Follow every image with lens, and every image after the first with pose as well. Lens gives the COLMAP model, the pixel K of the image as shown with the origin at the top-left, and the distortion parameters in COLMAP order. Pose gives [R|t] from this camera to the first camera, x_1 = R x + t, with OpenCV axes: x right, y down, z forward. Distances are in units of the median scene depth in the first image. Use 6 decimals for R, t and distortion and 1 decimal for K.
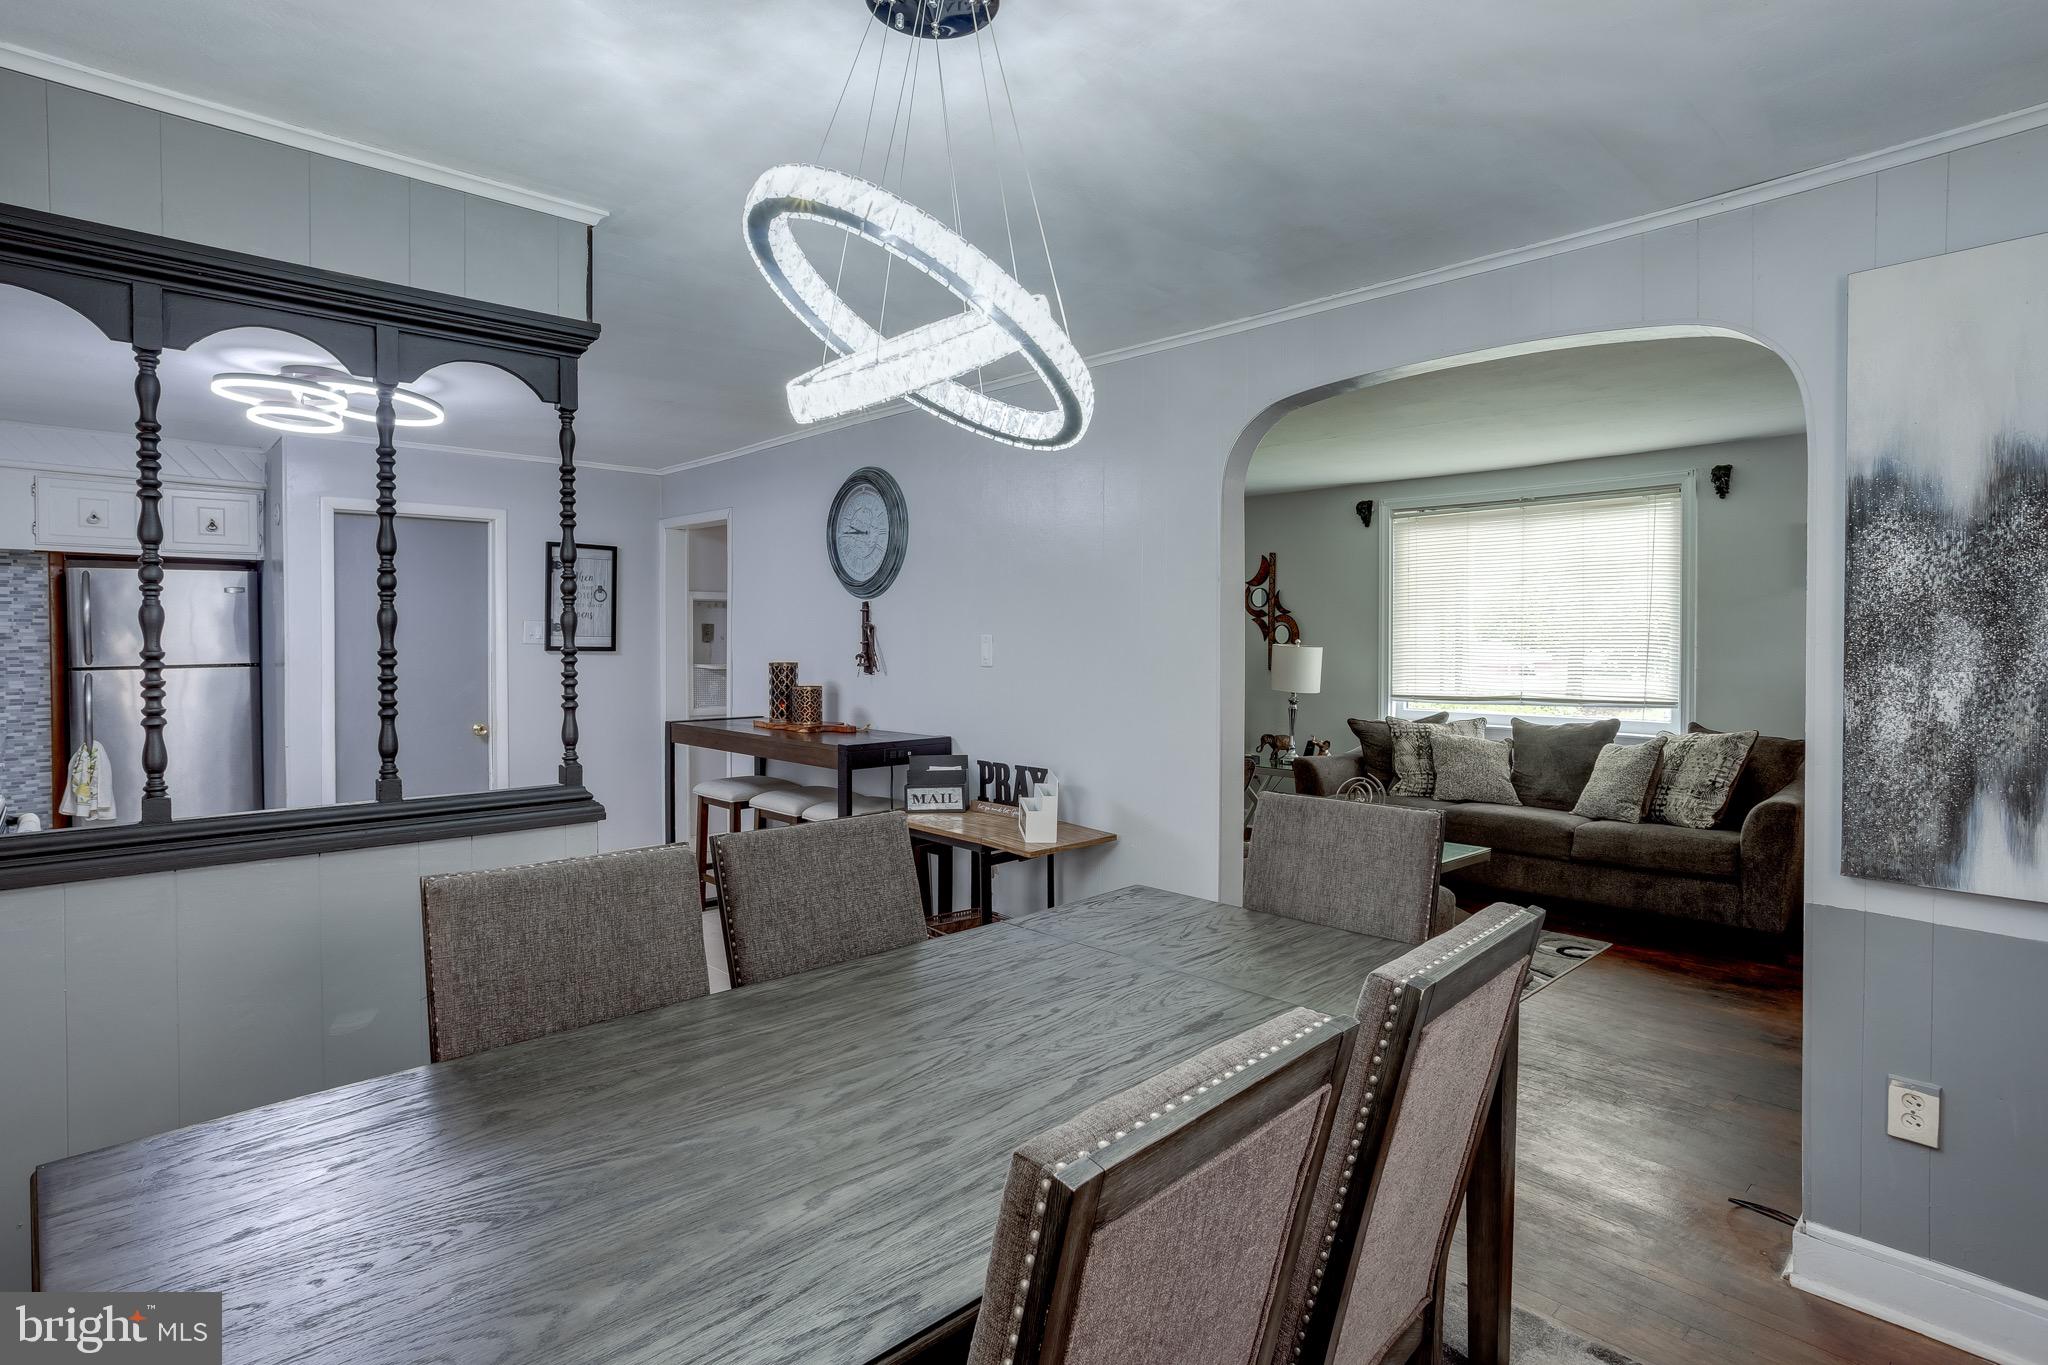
lens RADIAL K [[1075.5, 0, 1027.8], [0, 1075.5, 656.8], [0, 0, 1]] dist [-0.000893, 0.042454]
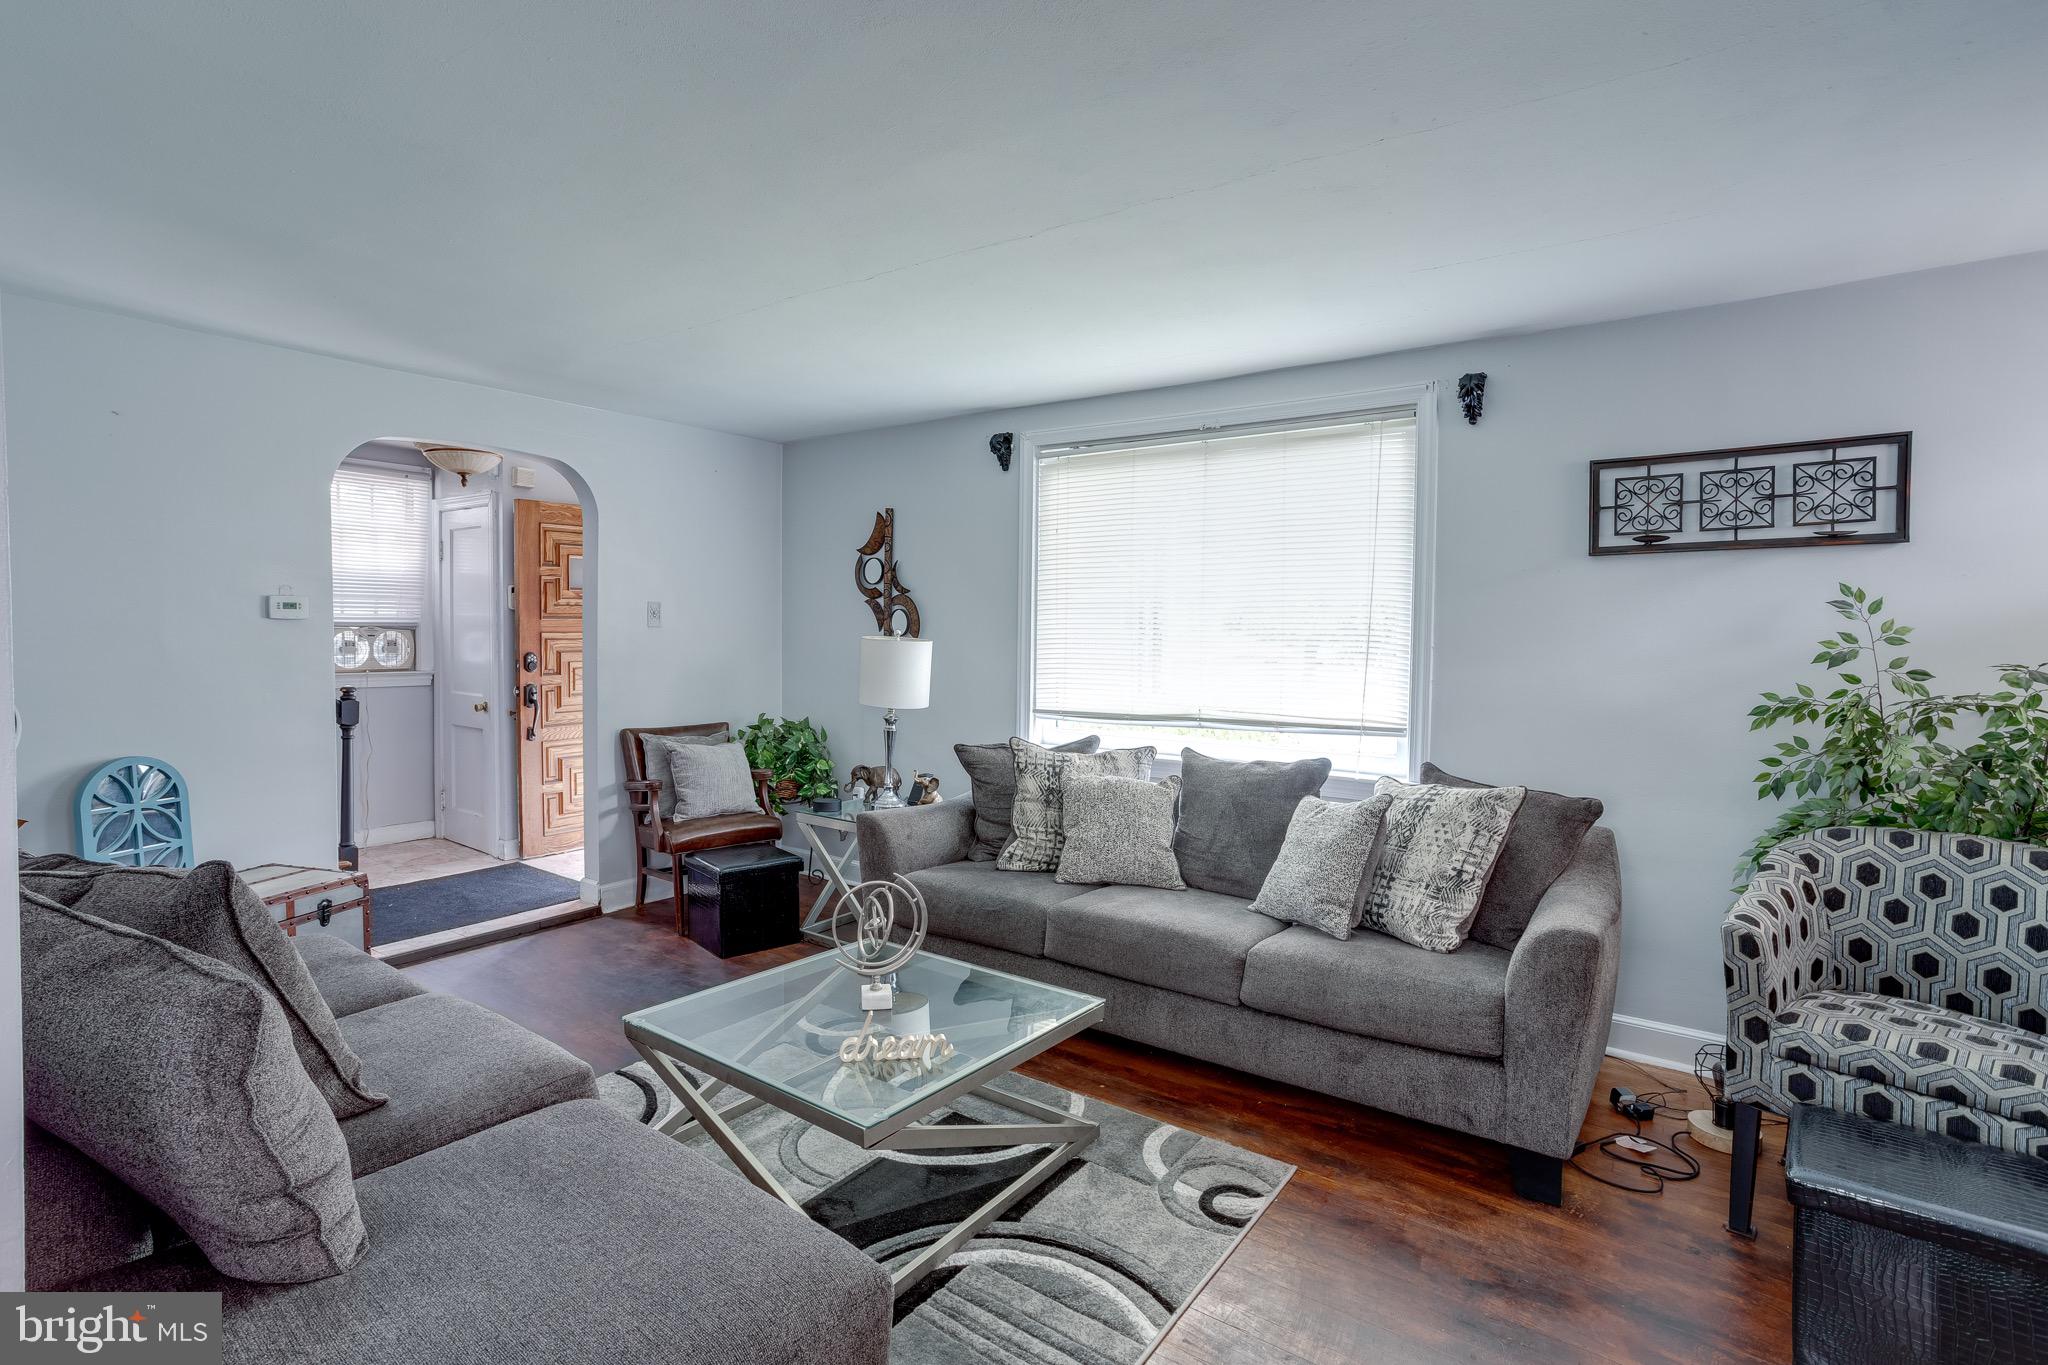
lens RADIAL K [[940.4, 0, 1018.5], [0, 940.4, 675.4], [0, 0, 1]] dist [-0.000195, 0.000169]
pose [[0.986467, 0.004677, 0.163891, 0.262312], [-0.009790, 0.999490, 0.030402, -0.006625], [-0.163665, -0.031595, 0.986010, 0.454547]]
